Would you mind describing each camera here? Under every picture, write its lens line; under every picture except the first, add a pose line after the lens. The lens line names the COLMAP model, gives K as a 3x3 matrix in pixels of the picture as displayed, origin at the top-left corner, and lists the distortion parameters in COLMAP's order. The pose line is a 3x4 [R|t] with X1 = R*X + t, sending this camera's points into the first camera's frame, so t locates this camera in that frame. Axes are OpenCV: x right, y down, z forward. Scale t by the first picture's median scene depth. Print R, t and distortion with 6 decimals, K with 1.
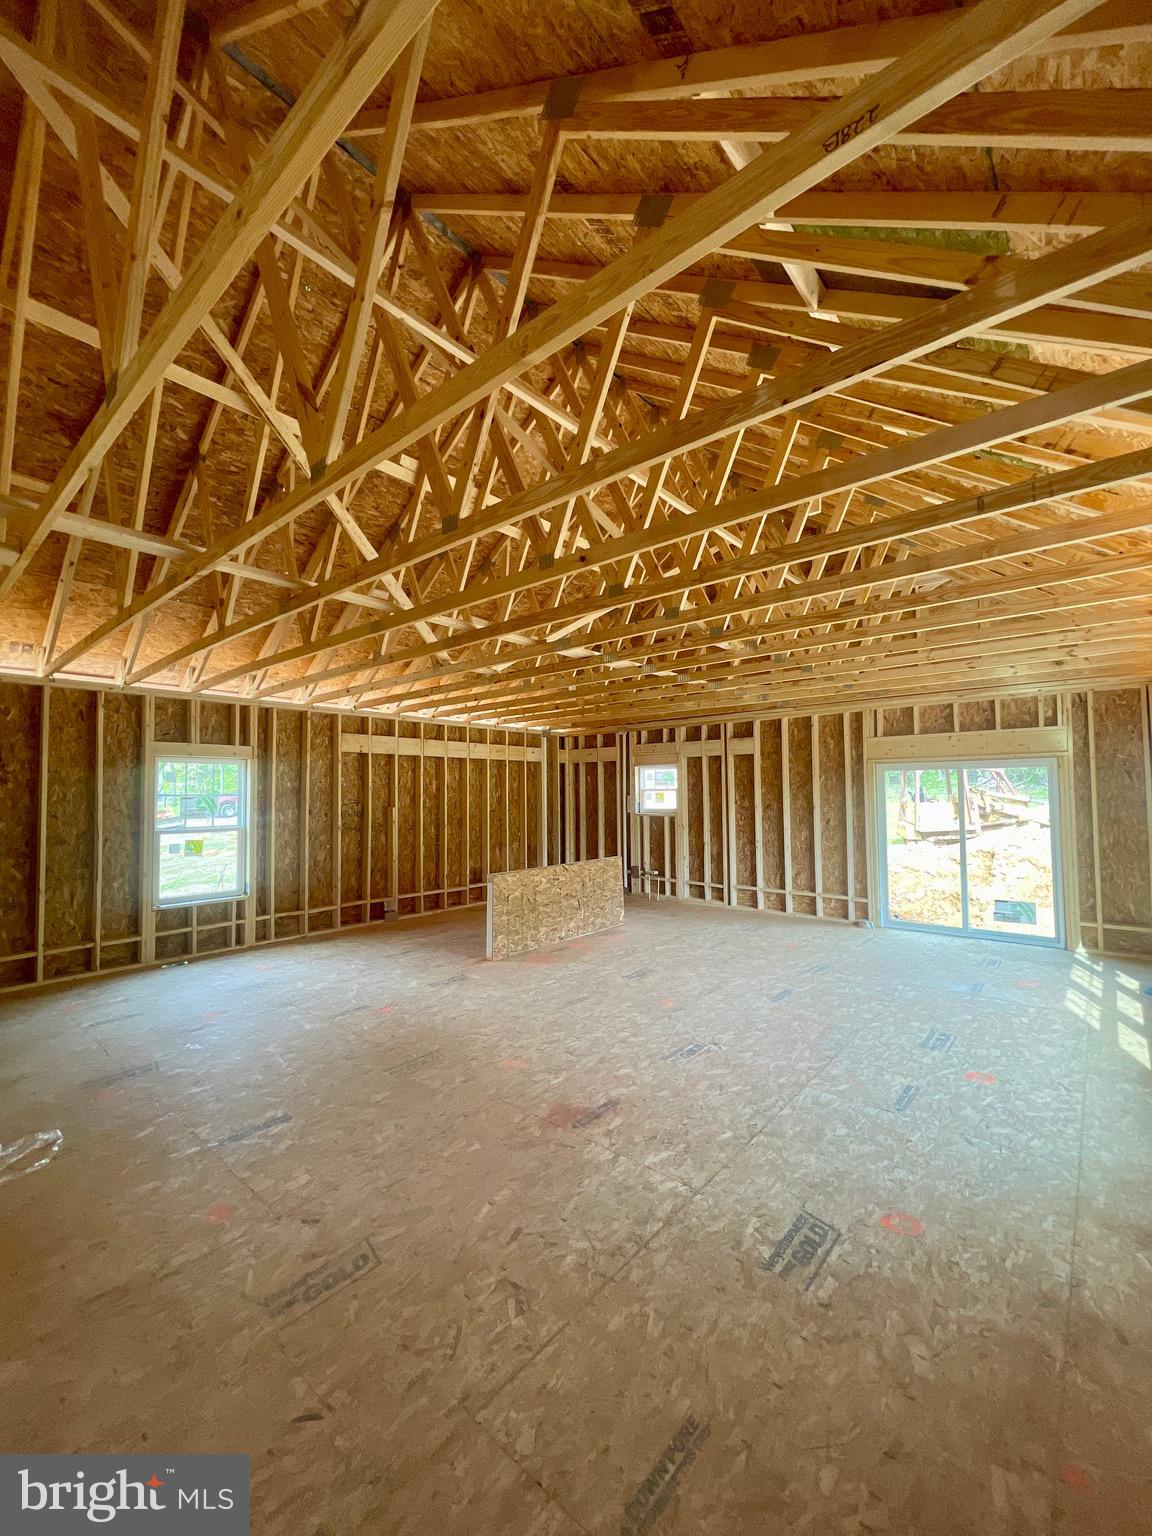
lens RADIAL K [[621.4, 0, 576.0], [0, 621.4, 768.0], [0, 0, 1]] dist [-0.001671, -0.000059]
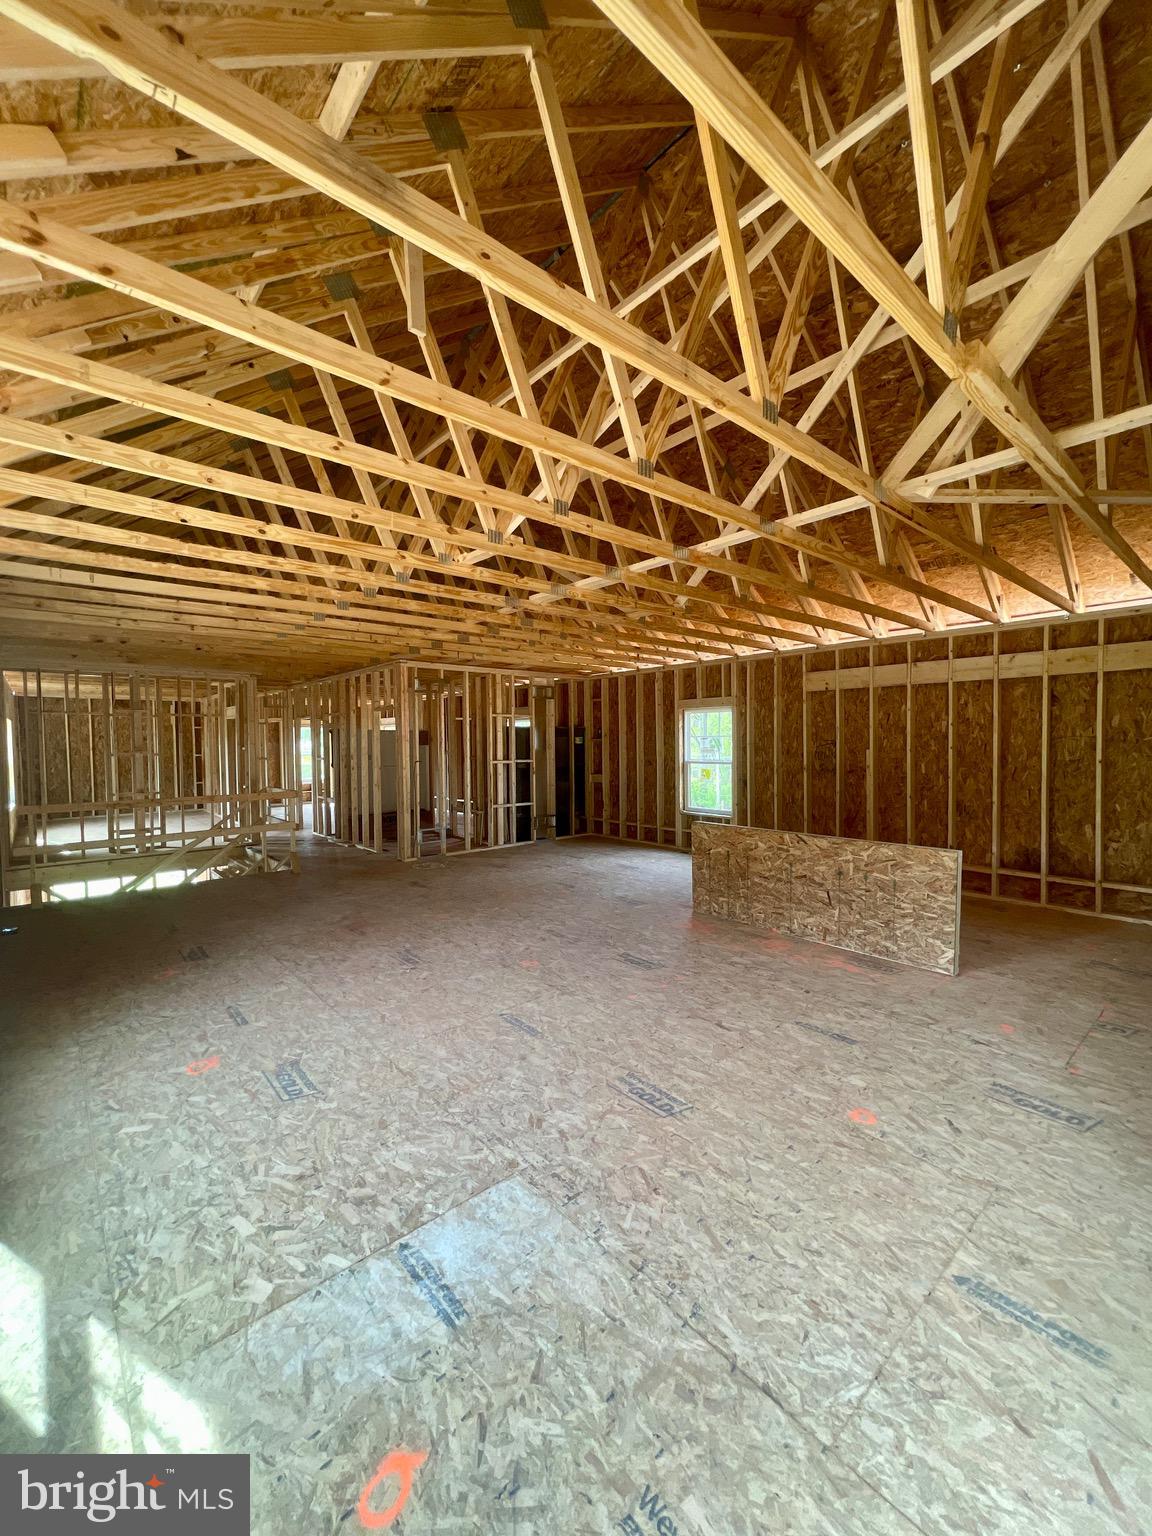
lens RADIAL K [[621.4, 0, 576.0], [0, 621.4, 768.0], [0, 0, 1]] dist [-0.001671, -0.000059]
pose [[-0.147242, 0.053335, -0.987661, 0.785488], [0.049466, 0.997693, 0.046502, 0.036714], [0.987863, -0.042008, -0.149541, 0.926835]]
